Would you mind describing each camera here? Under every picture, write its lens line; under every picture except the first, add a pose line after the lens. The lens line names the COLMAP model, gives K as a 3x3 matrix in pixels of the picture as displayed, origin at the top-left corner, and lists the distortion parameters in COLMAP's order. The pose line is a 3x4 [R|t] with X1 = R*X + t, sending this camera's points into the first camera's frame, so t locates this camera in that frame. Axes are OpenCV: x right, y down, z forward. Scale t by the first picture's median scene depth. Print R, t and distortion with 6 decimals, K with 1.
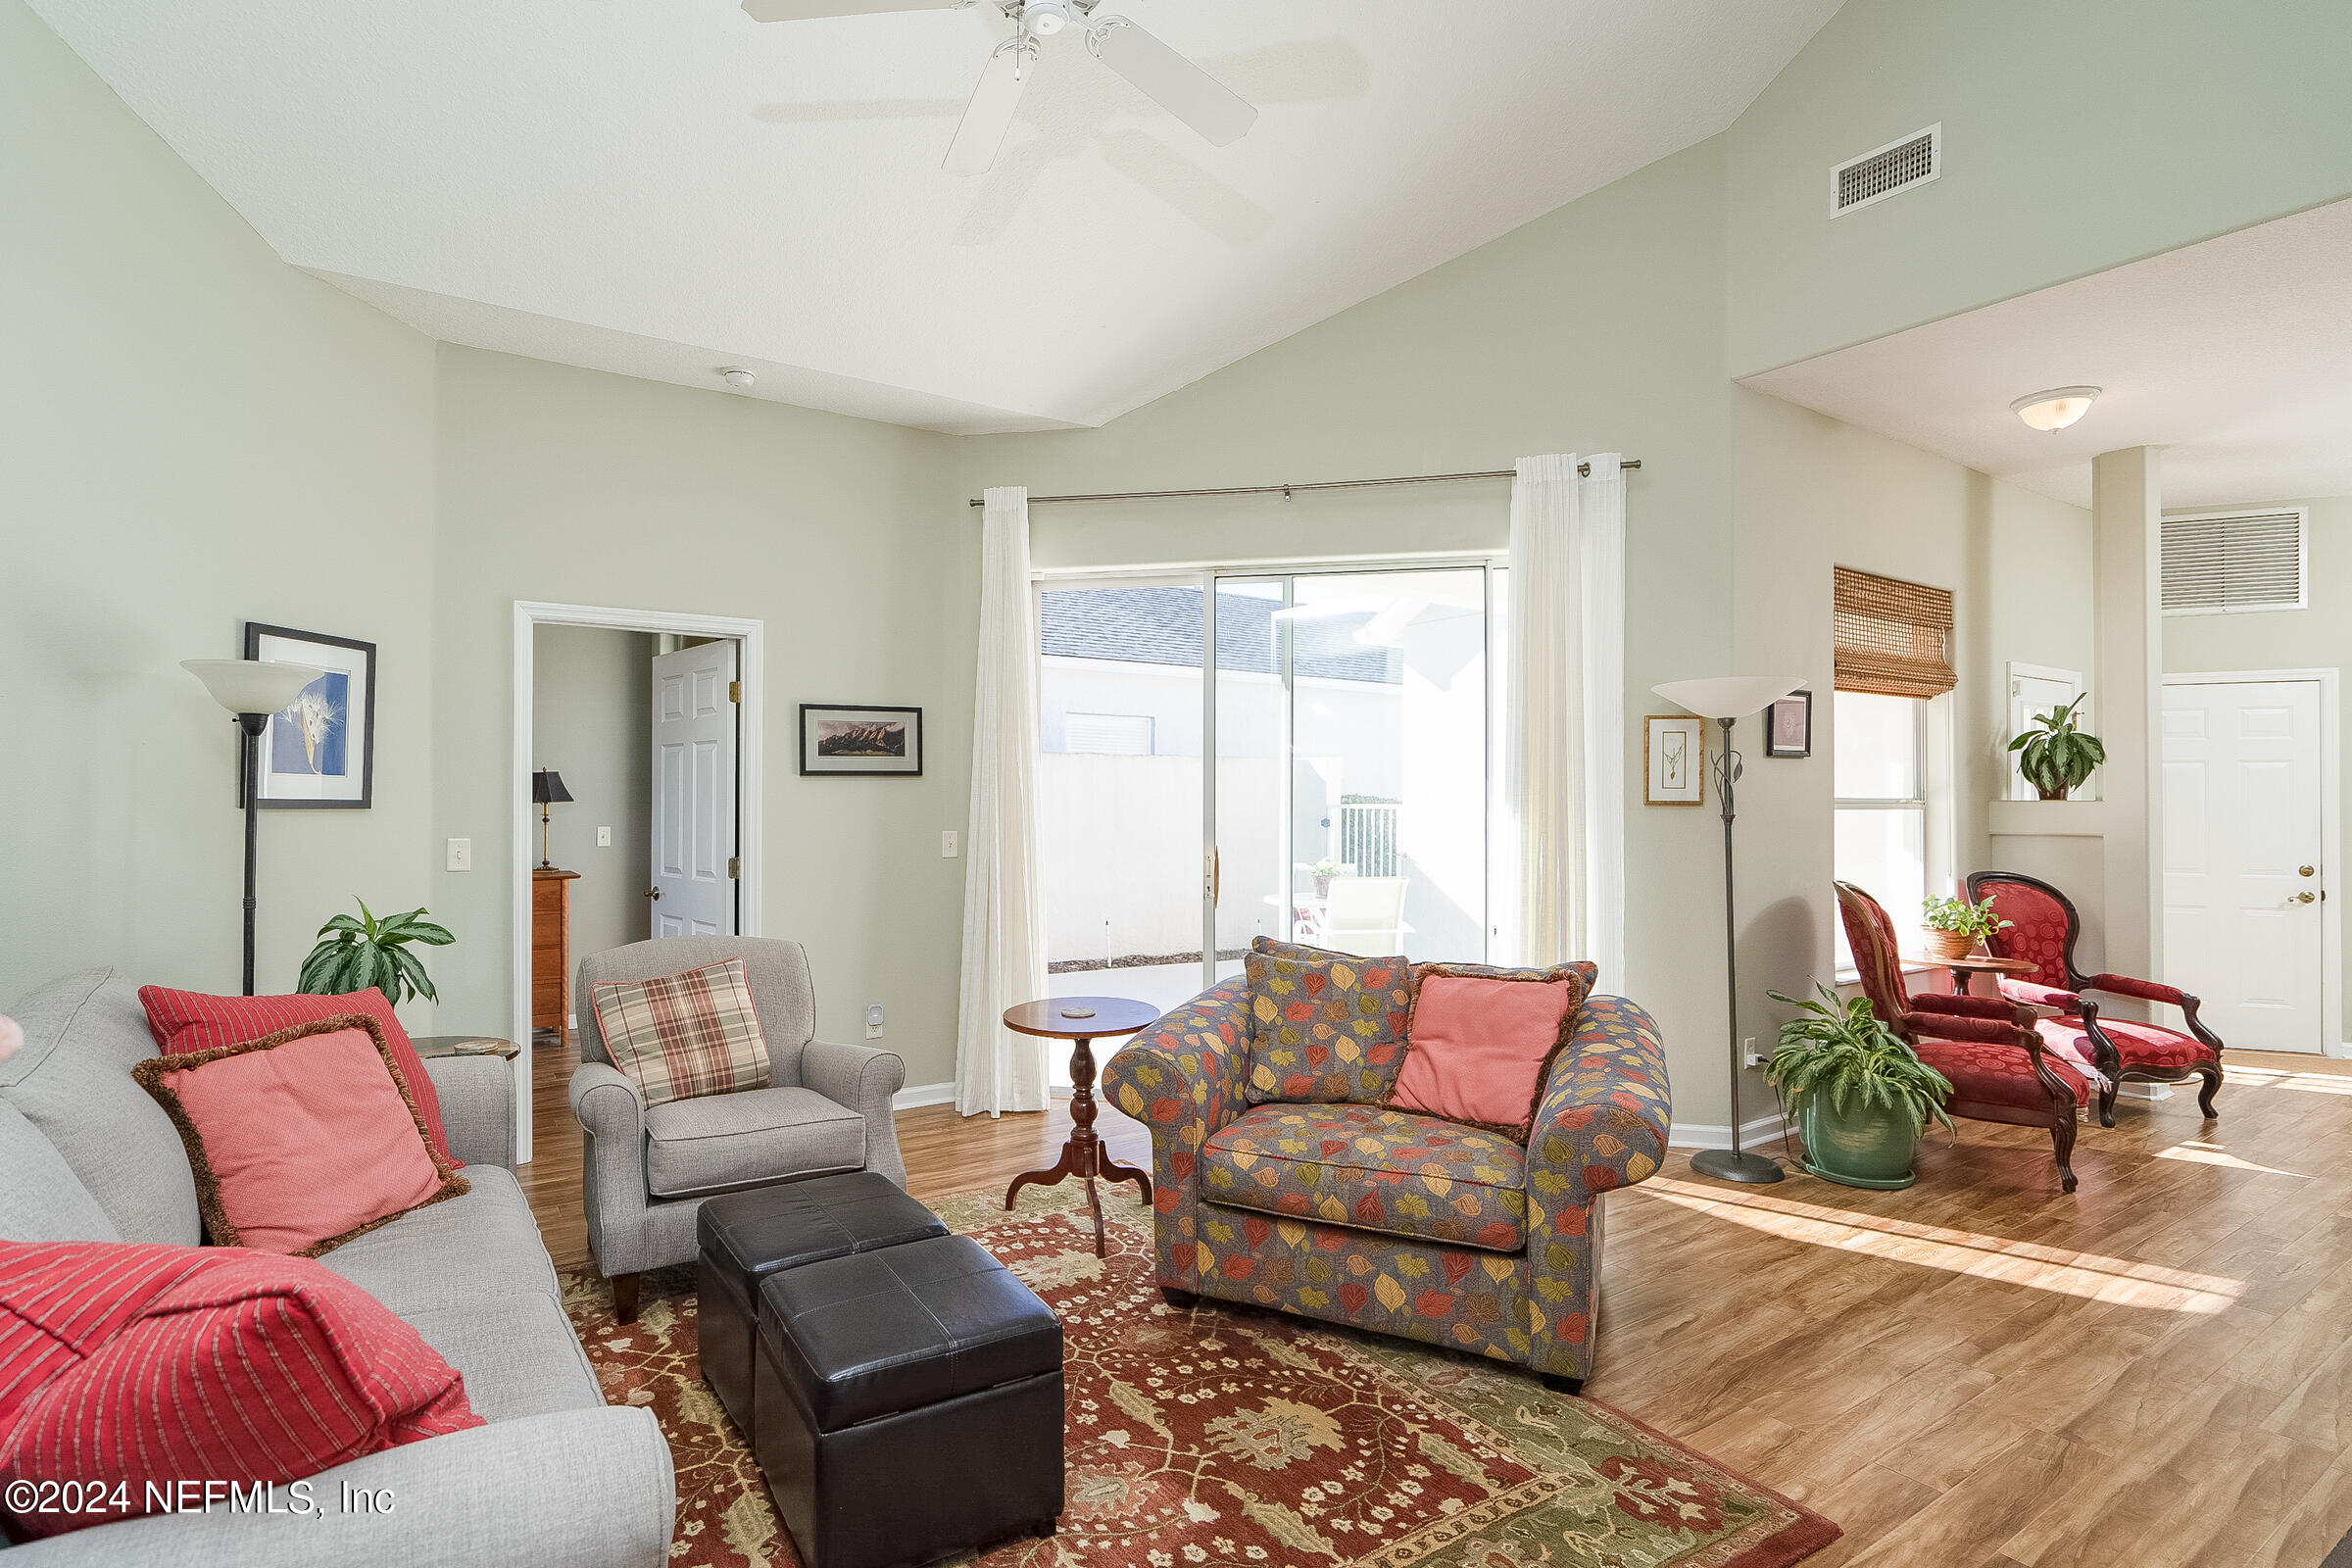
lens RADIAL K [[1164.9, 0, 1136.3], [0, 1164.9, 793.5], [0, 0, 1]] dist [-0.022809, 0.000220]
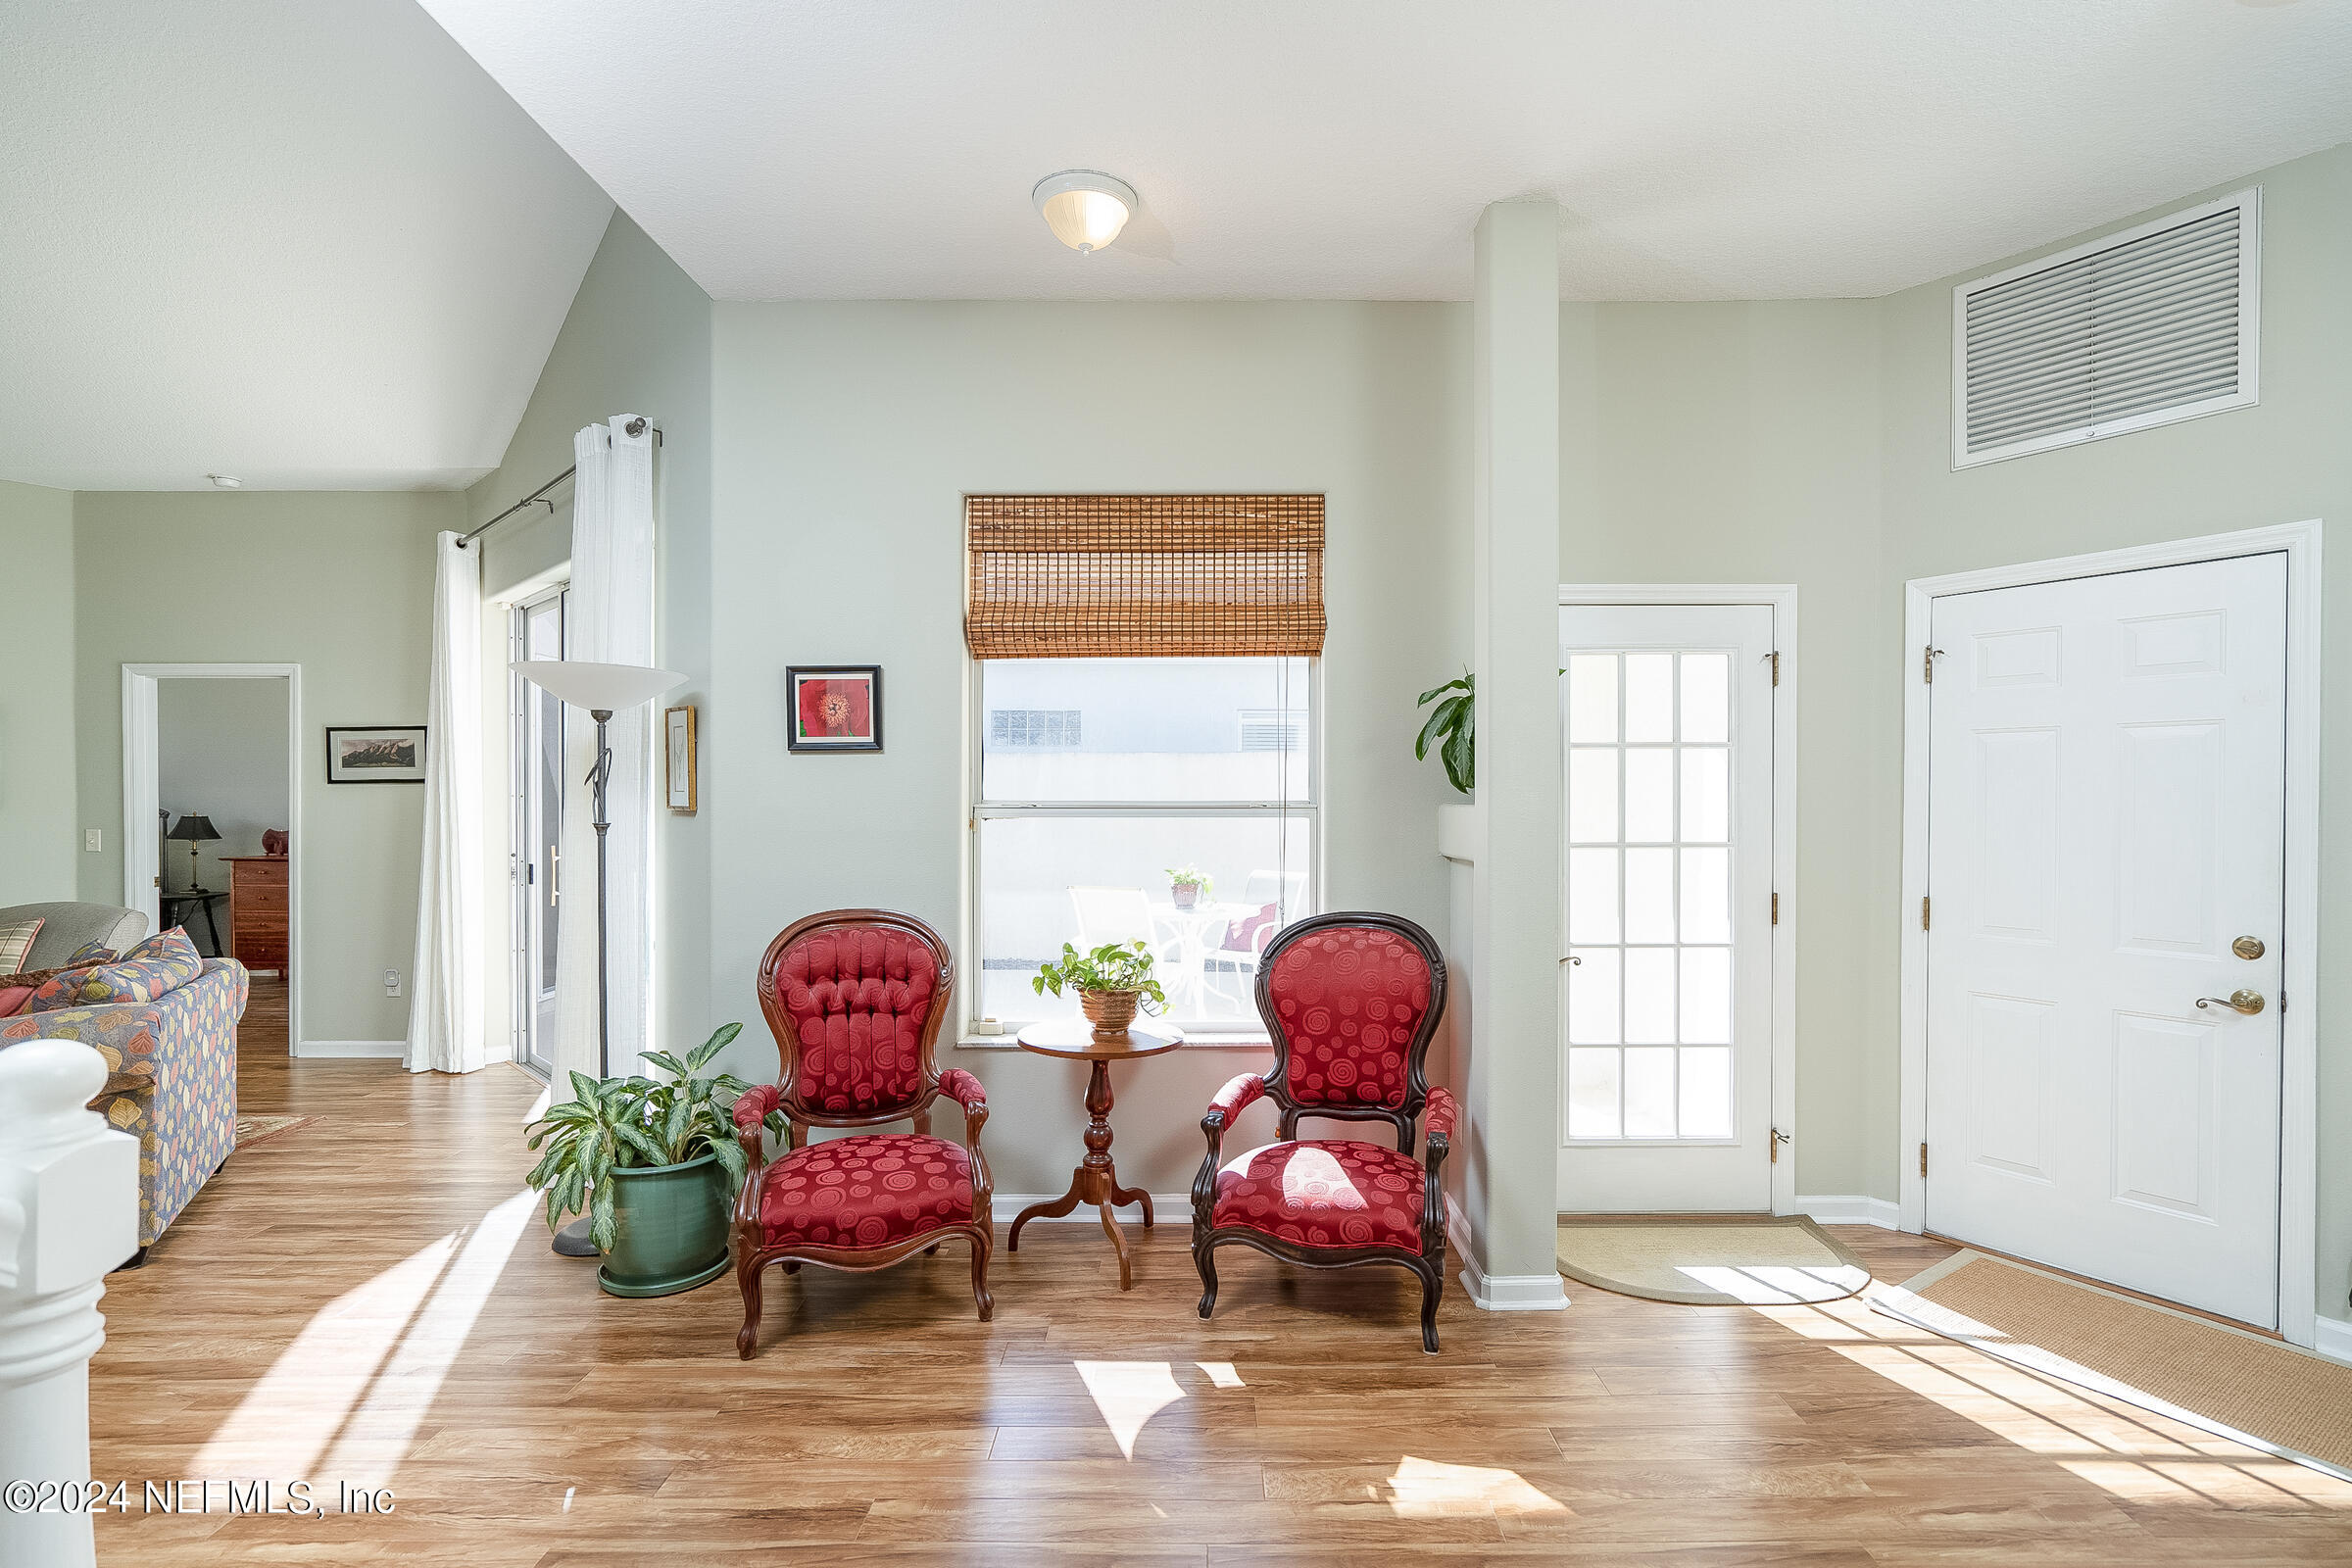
lens RADIAL K [[1152.4, 0, 1227.7], [0, 1152.4, 797.4], [0, 0, 1]] dist [-0.011079, -0.000106]
pose [[0.846742, -0.001697, -0.532002, 1.303218], [0.007325, 0.999937, 0.008470, -0.004471], [0.531954, -0.011069, 0.846701, 0.507670]]
